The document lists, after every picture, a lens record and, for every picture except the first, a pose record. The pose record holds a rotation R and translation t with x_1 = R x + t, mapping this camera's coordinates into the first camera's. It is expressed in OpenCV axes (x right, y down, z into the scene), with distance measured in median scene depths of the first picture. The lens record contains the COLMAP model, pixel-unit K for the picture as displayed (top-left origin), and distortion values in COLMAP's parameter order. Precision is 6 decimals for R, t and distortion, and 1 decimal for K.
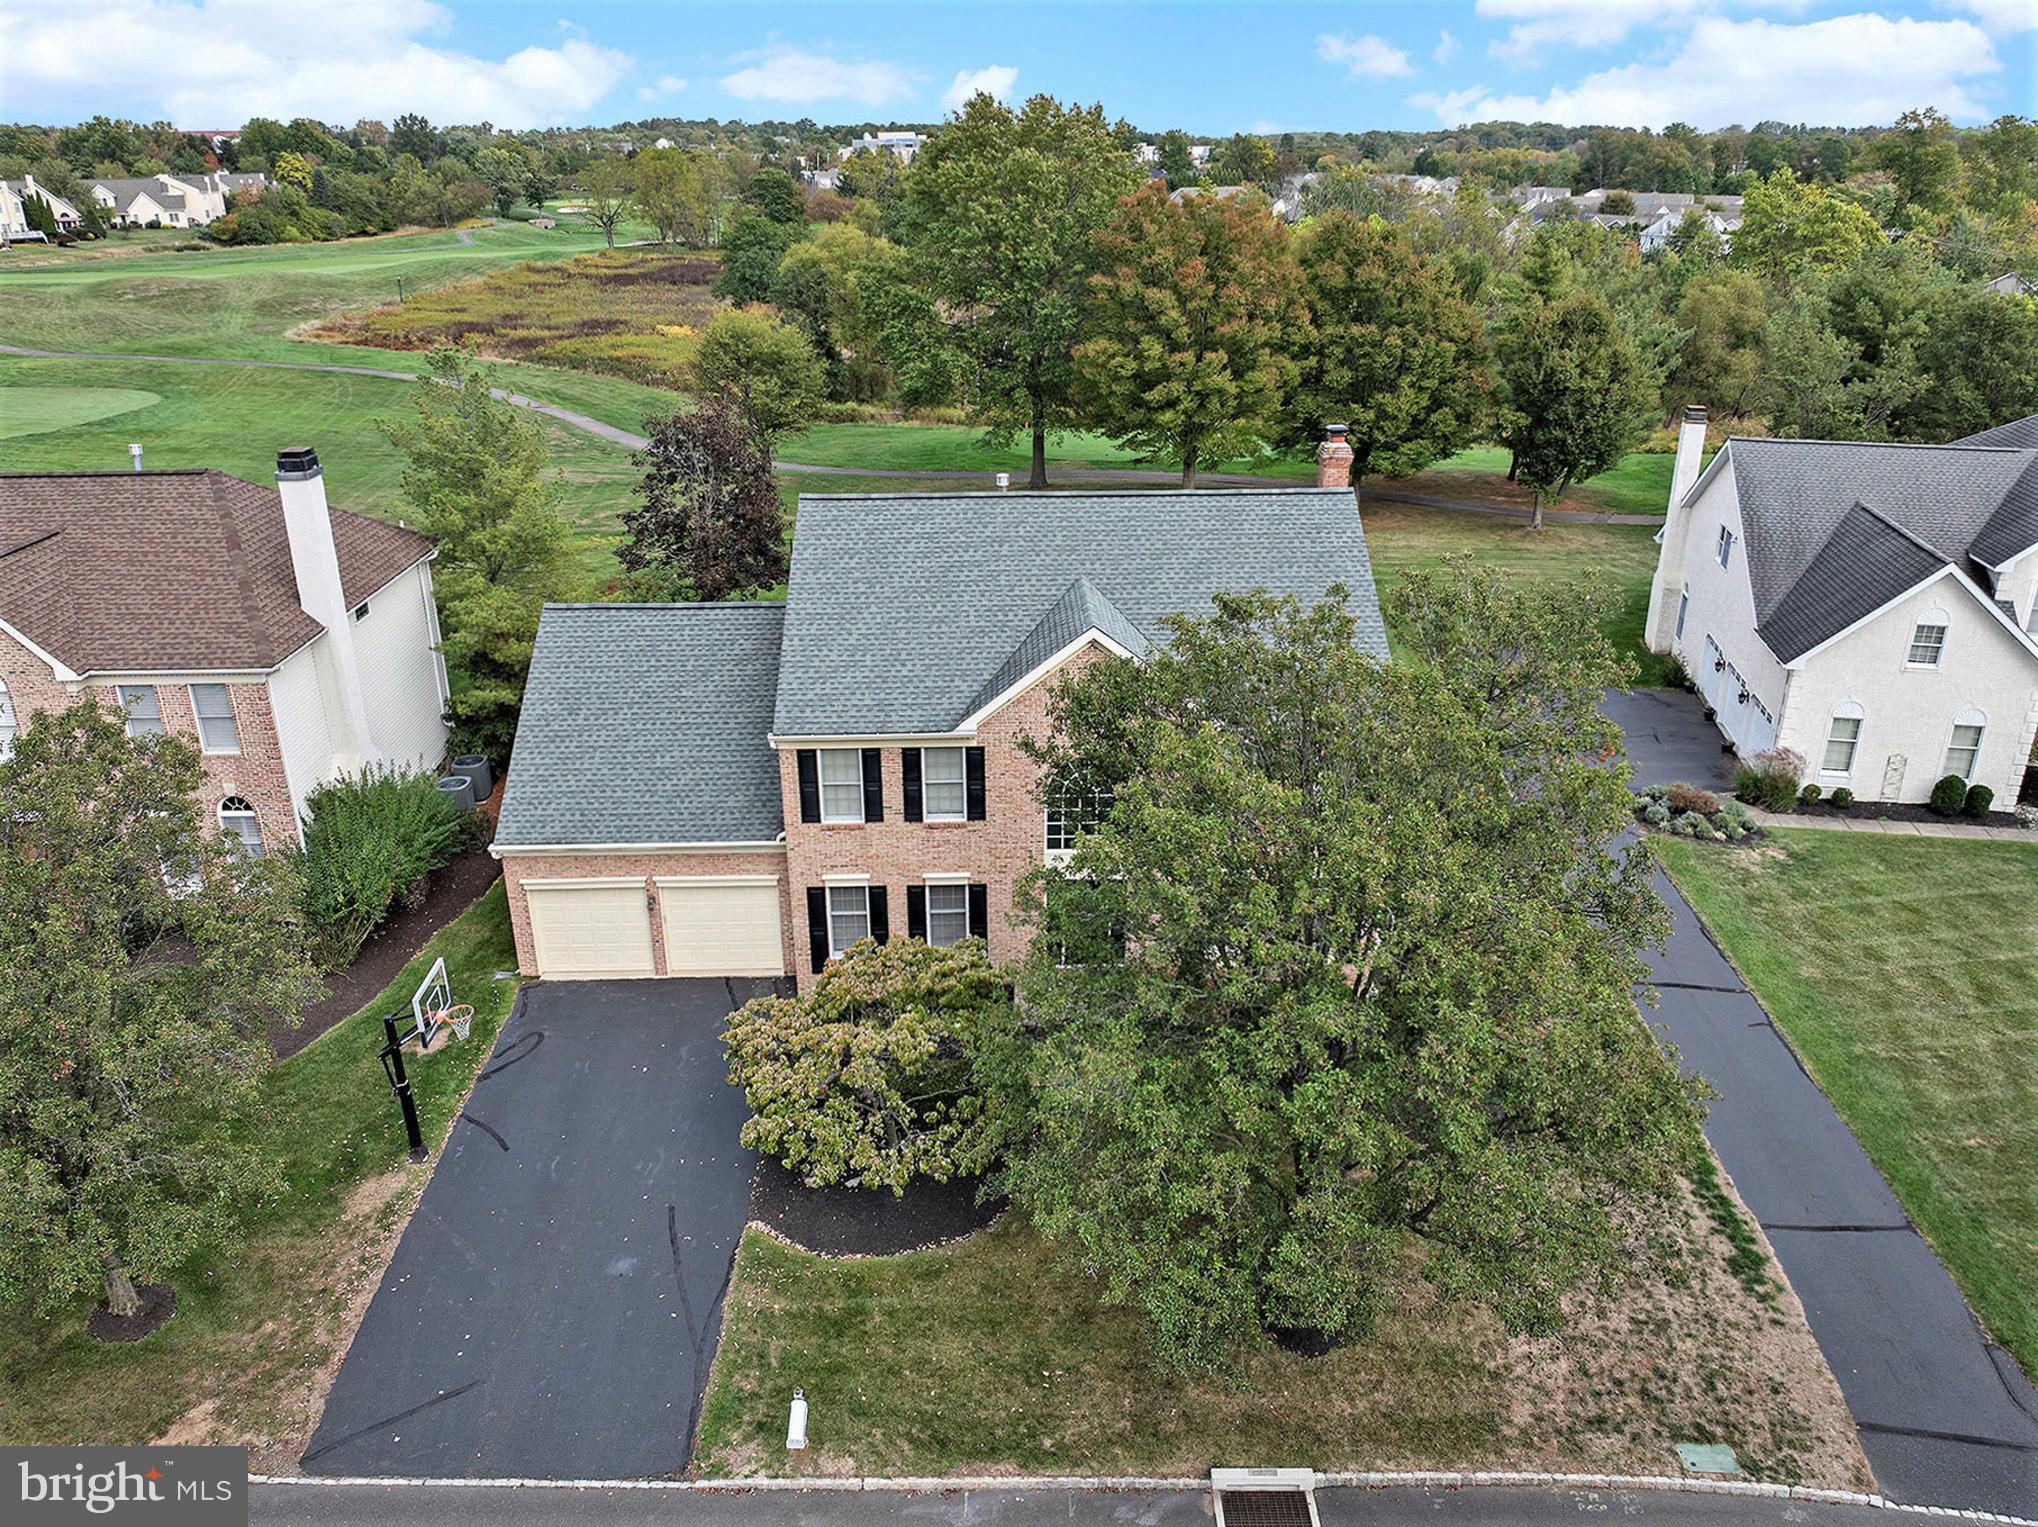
lens RADIAL K [[1454.1, 0, 1019.0], [0, 1454.1, 763.5], [0, 0, 1]] dist [-0.076724, 0.051825]
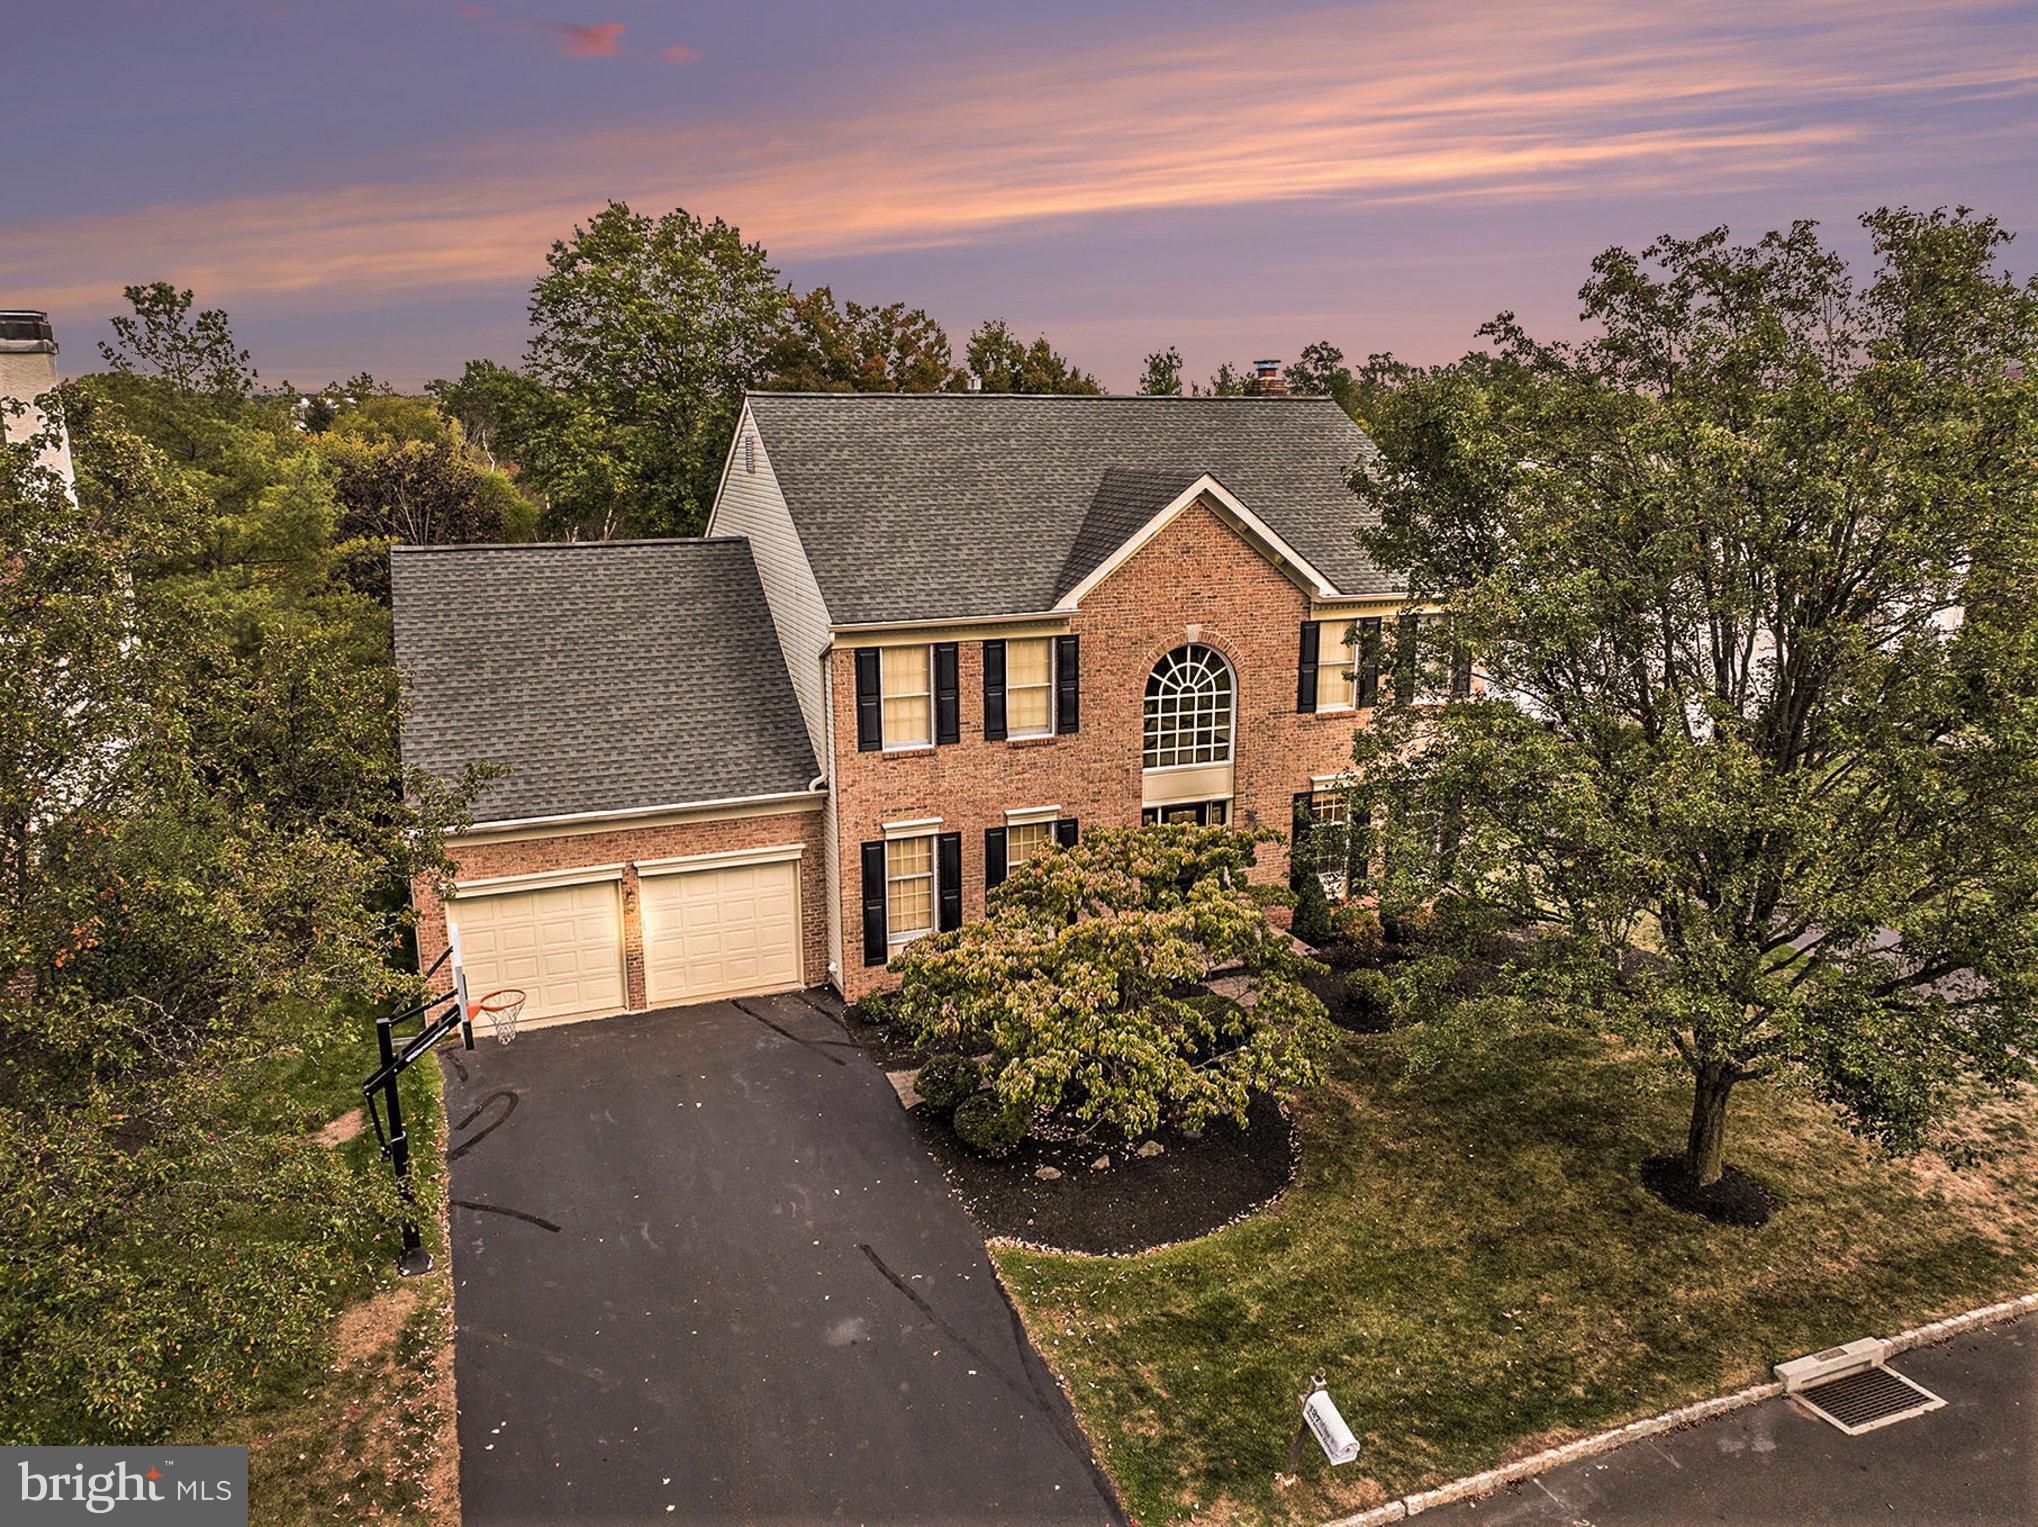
lens RADIAL K [[1436.1, 0, 1019.0], [0, 1436.1, 763.5], [0, 0, 1]] dist [-0.065877, 0.044858]
pose [[0.932045, -0.076323, 0.354213, -0.332545], [0.136468, 0.979522, -0.148032, 0.166972], [-0.335661, 0.186311, 0.923374, 0.275427]]
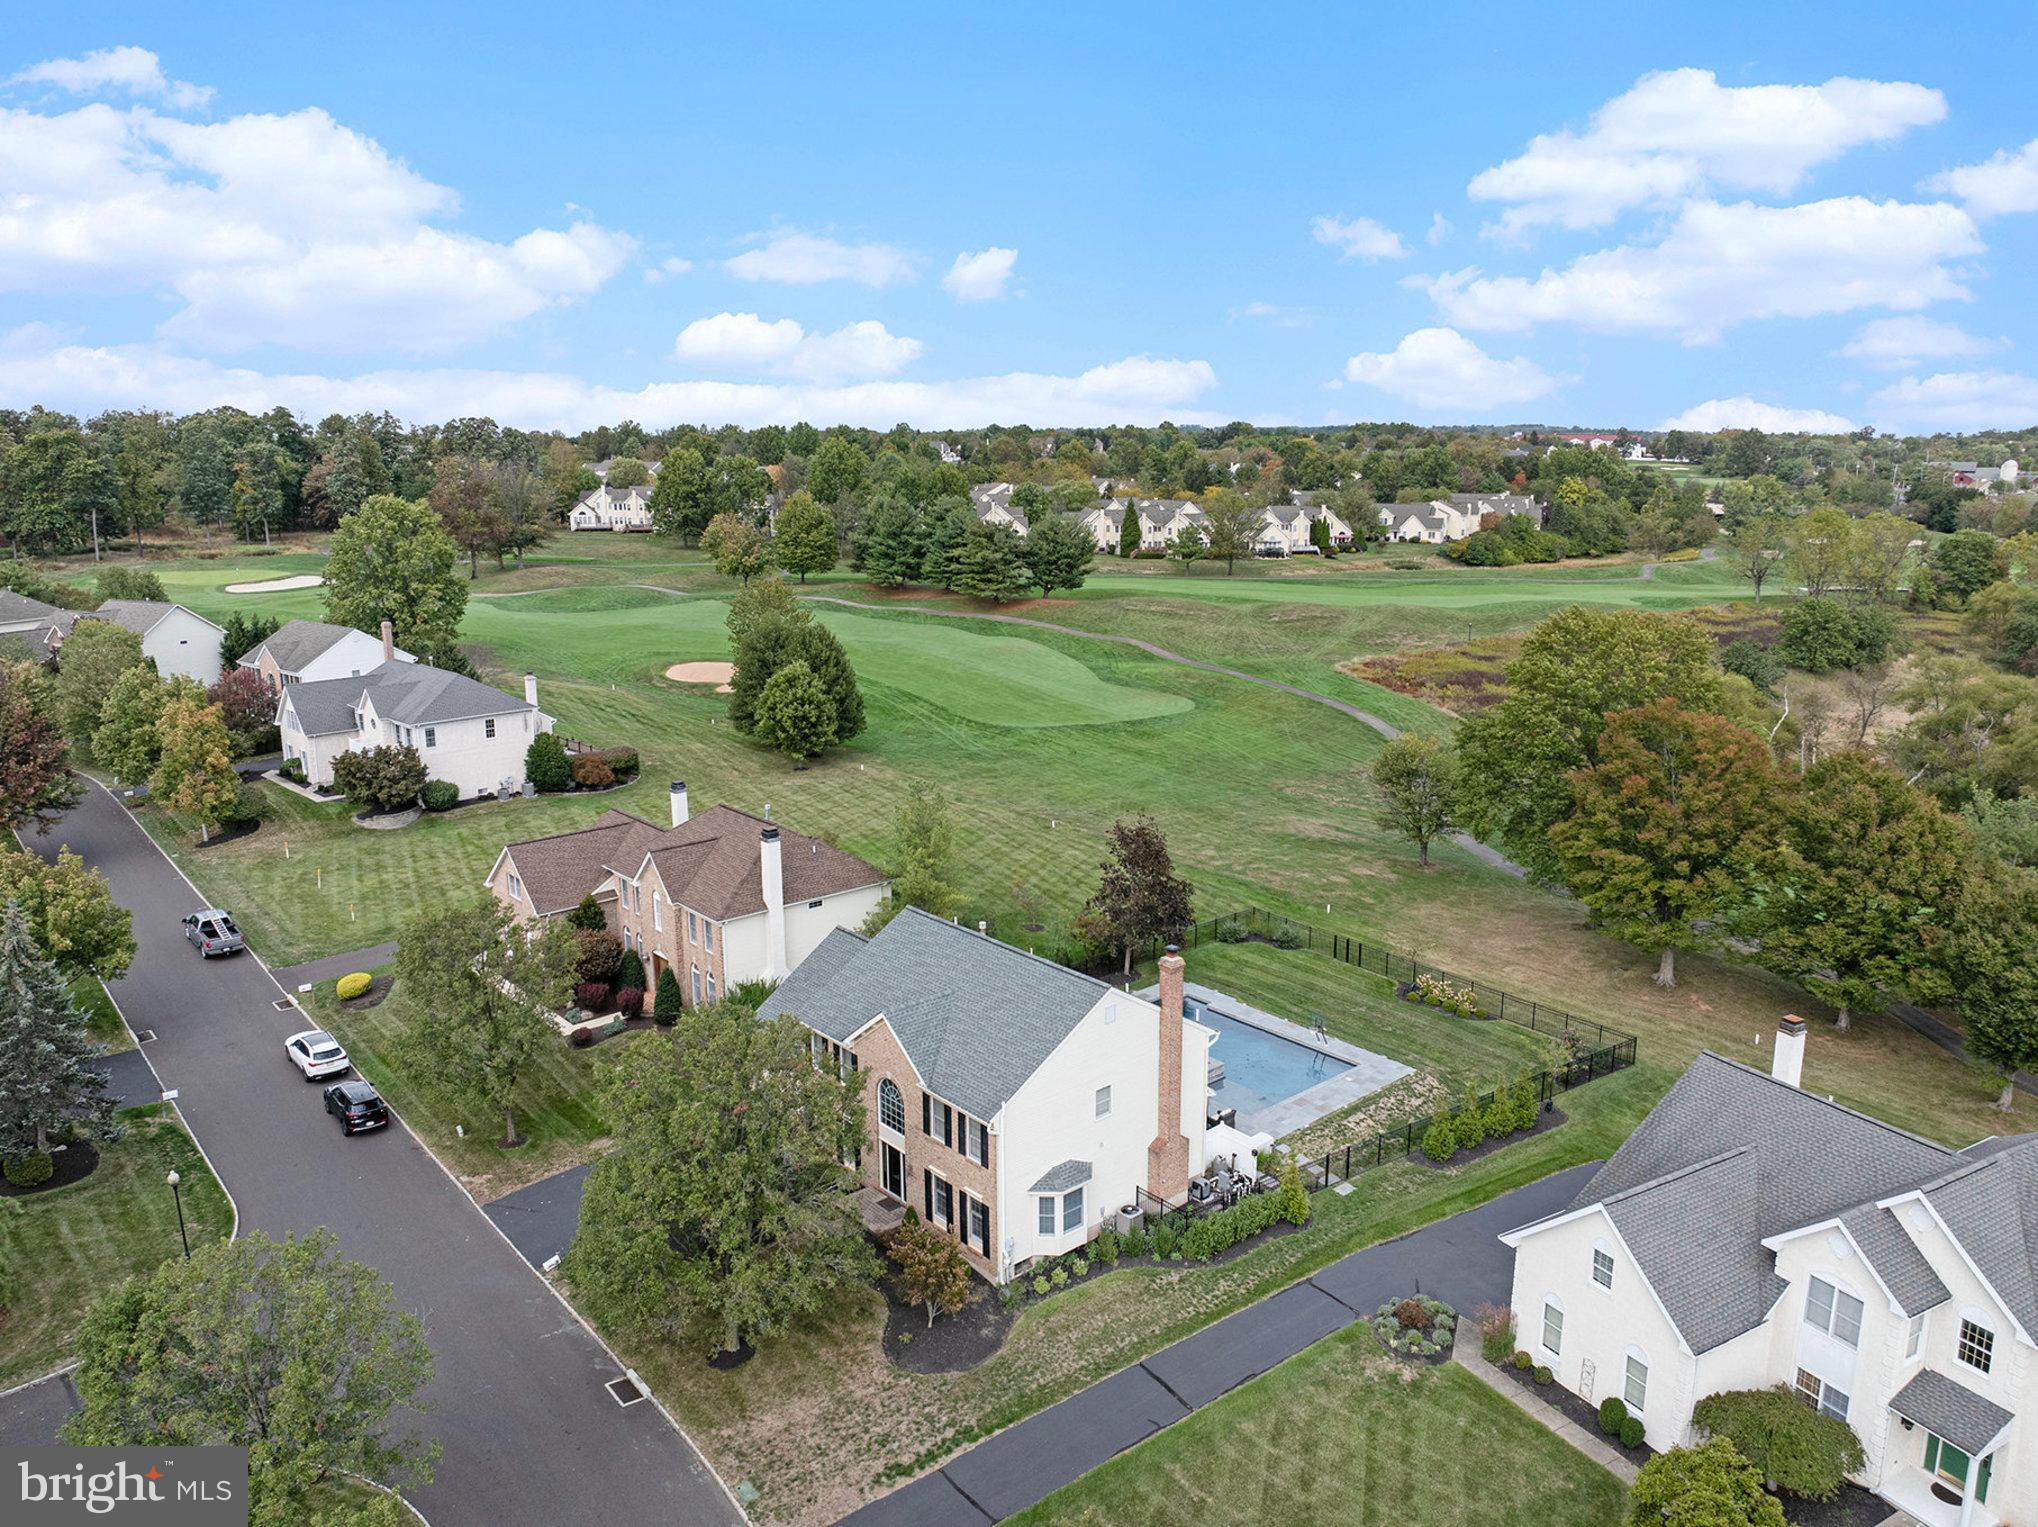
lens RADIAL K [[1429.2, 0, 1042.9], [0, 1429.2, 763.4], [0, 0, 1]] dist [-0.036743, 0.002641]
pose [[0.644997, 0.169498, -0.745150, 1.449447], [-0.301143, 0.952564, -0.043989, -0.363230], [0.702347, 0.252770, 0.665444, -0.193770]]
